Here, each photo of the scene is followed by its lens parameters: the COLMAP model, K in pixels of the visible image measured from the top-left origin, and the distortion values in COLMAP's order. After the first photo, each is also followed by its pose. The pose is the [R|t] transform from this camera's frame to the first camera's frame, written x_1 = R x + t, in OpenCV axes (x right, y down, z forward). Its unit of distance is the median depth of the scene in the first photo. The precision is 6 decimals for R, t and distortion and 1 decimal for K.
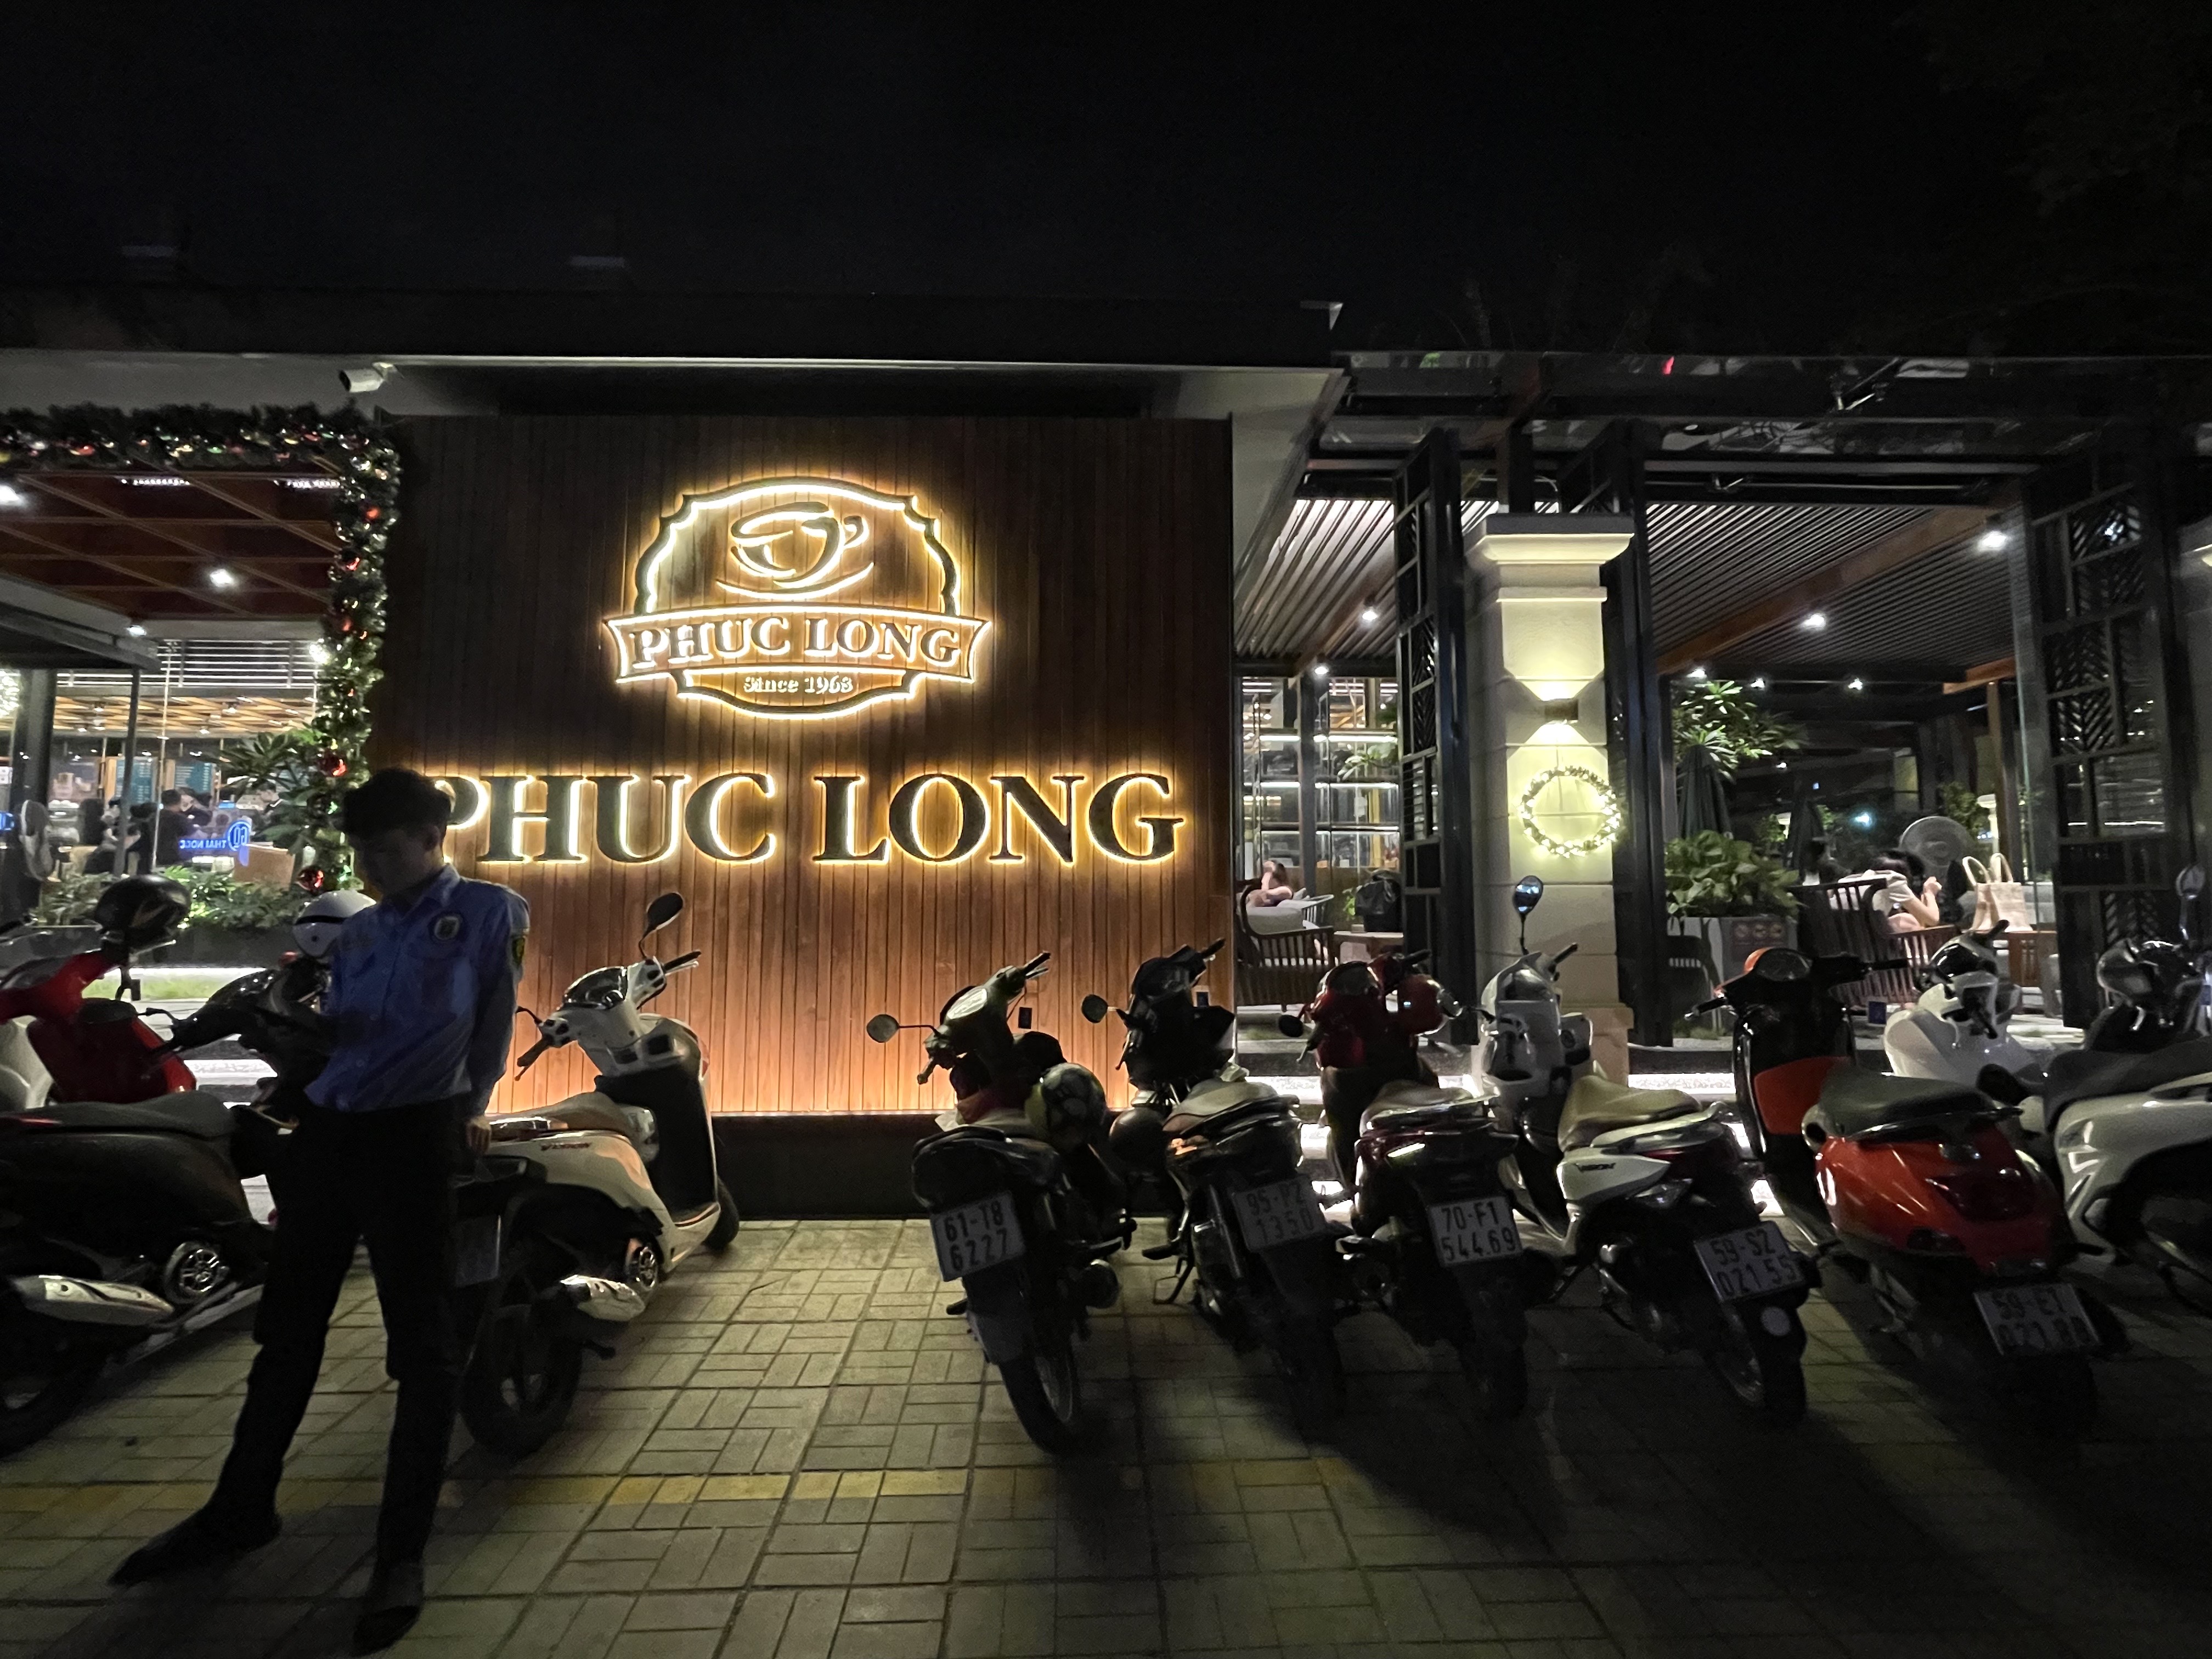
lens RADIAL K [[1098.5, 0, 1103.9], [0, 1098.5, 815.0], [0, 0, 1]] dist [-0.004396, 0.001930]
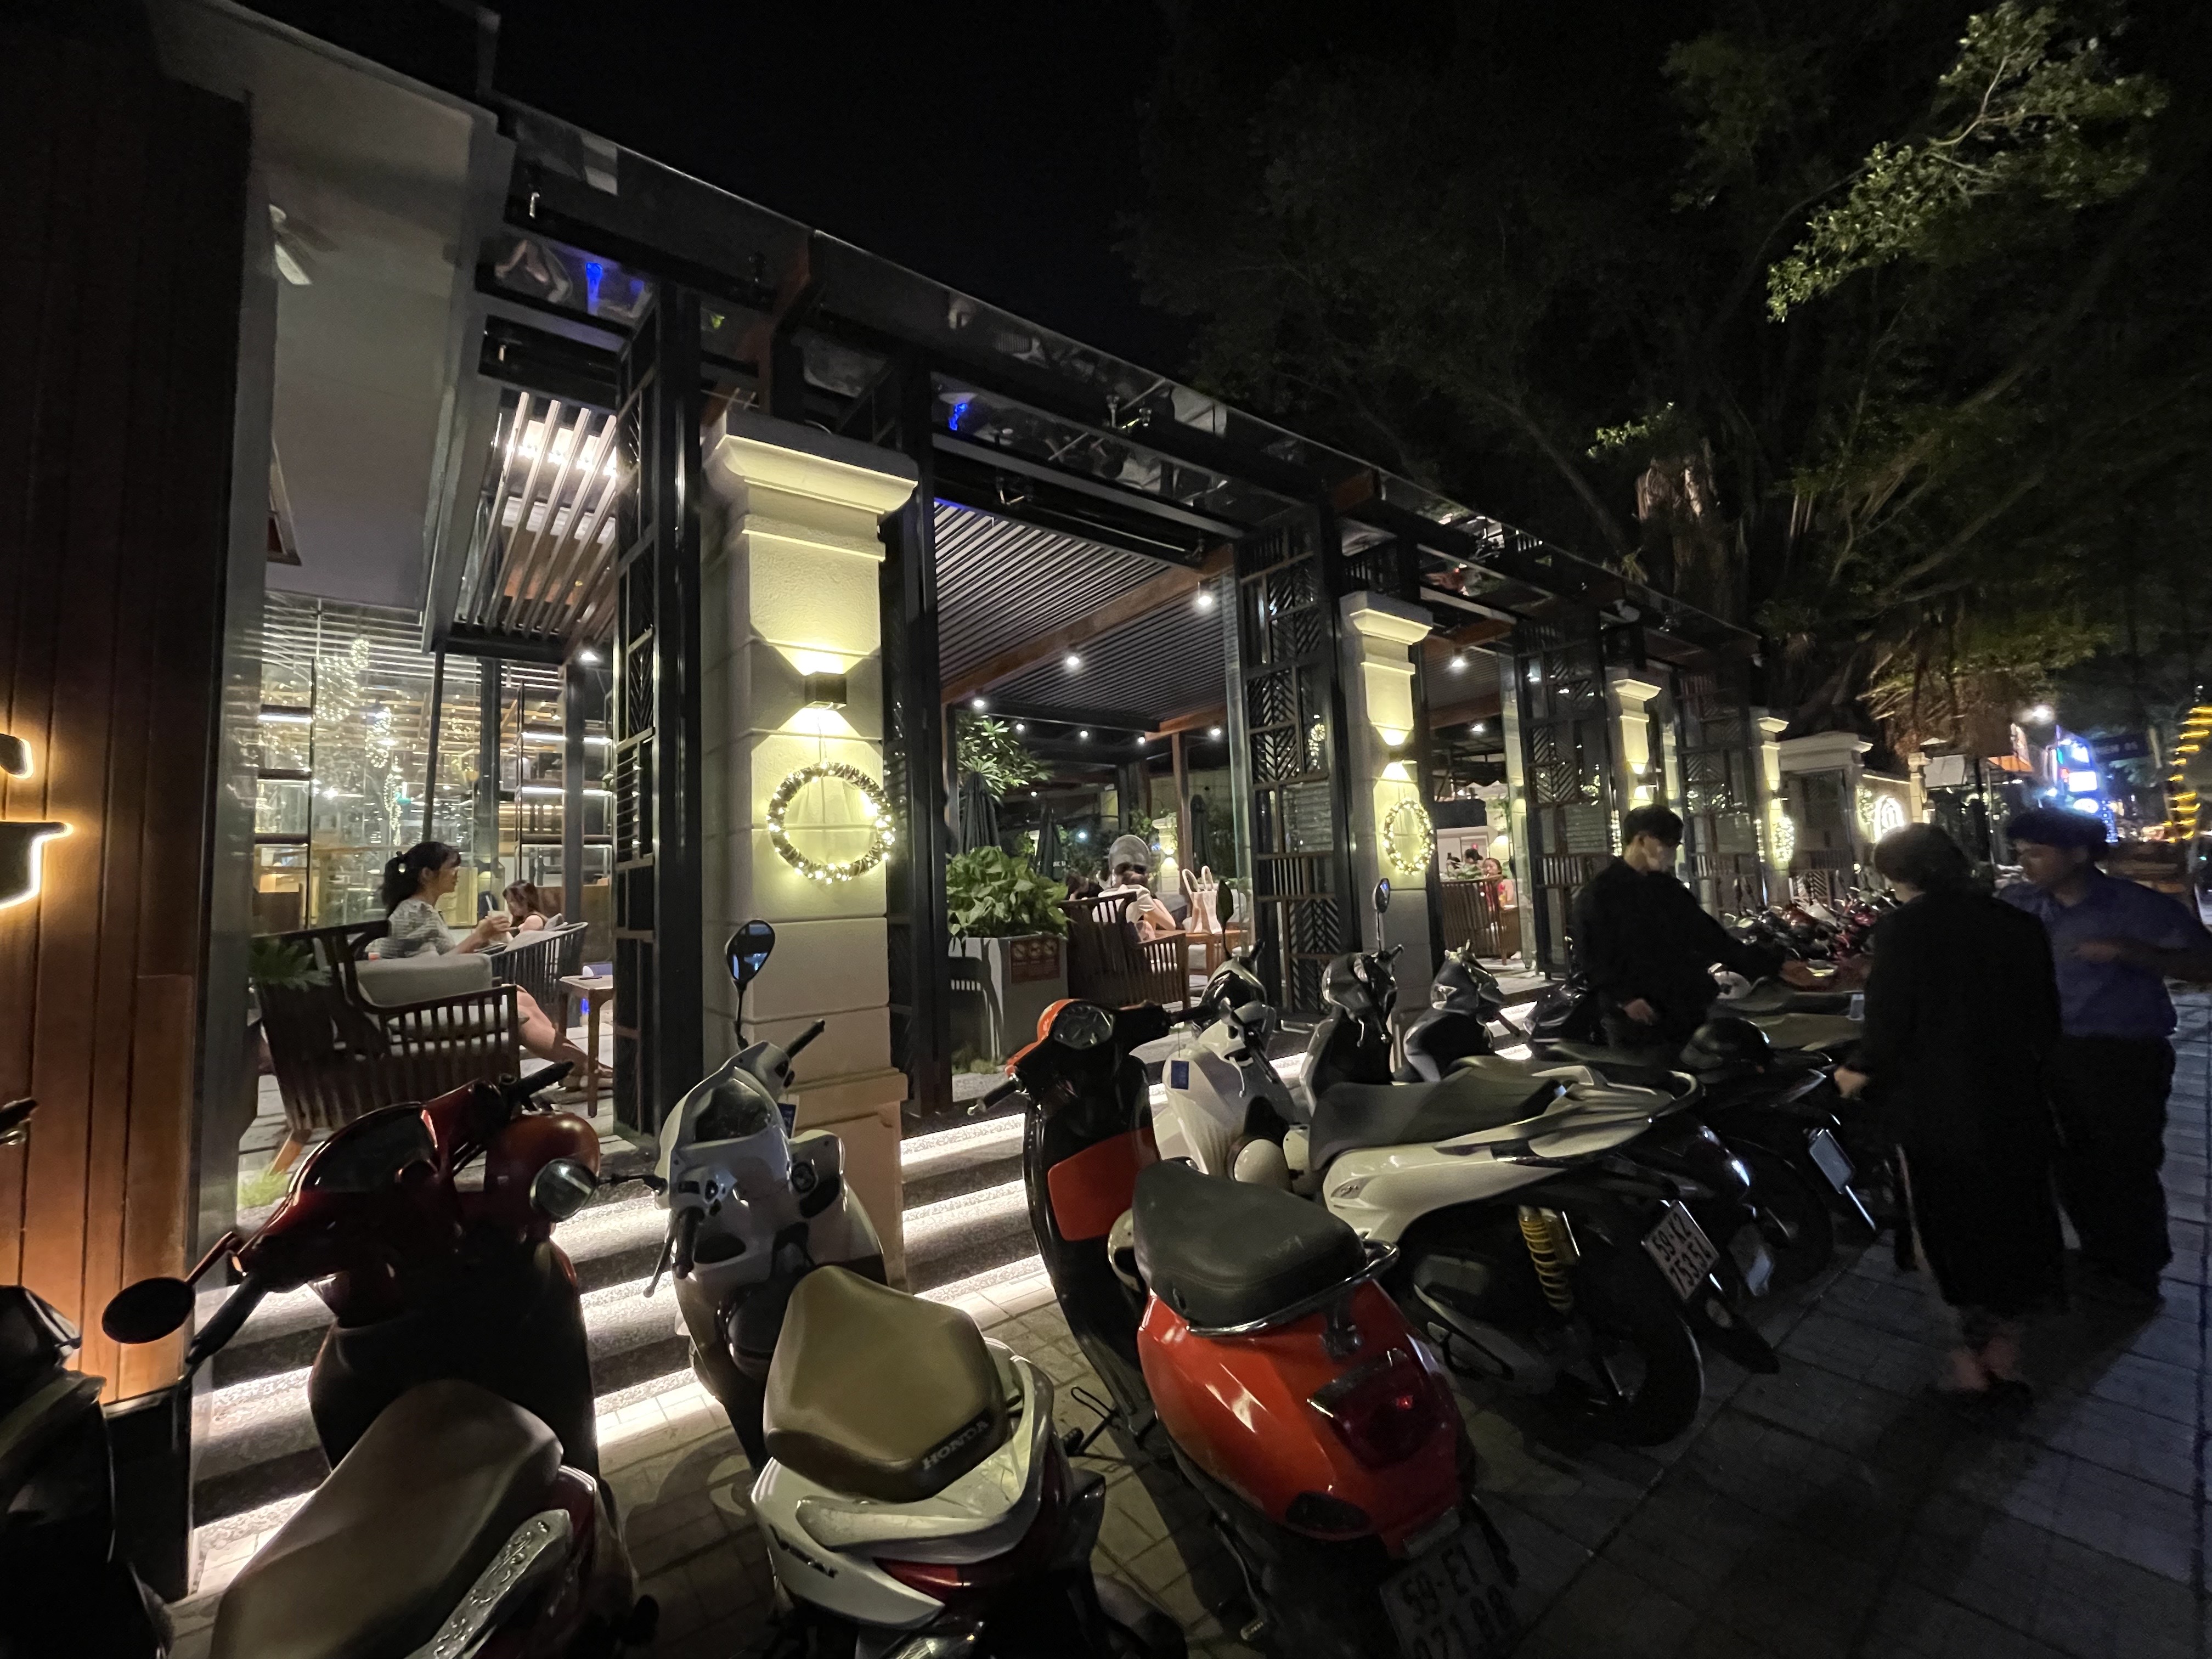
lens RADIAL K [[899.9, 0, 1107.3], [0, 899.9, 823.4], [0, 0, 1]] dist [-0.012044, 0.003251]
pose [[0.799455, 0.015568, 0.600524, 0.166492], [-0.011017, 0.999876, -0.011254, 0.001473], [-0.600625, 0.002381, 0.799527, 0.320914]]
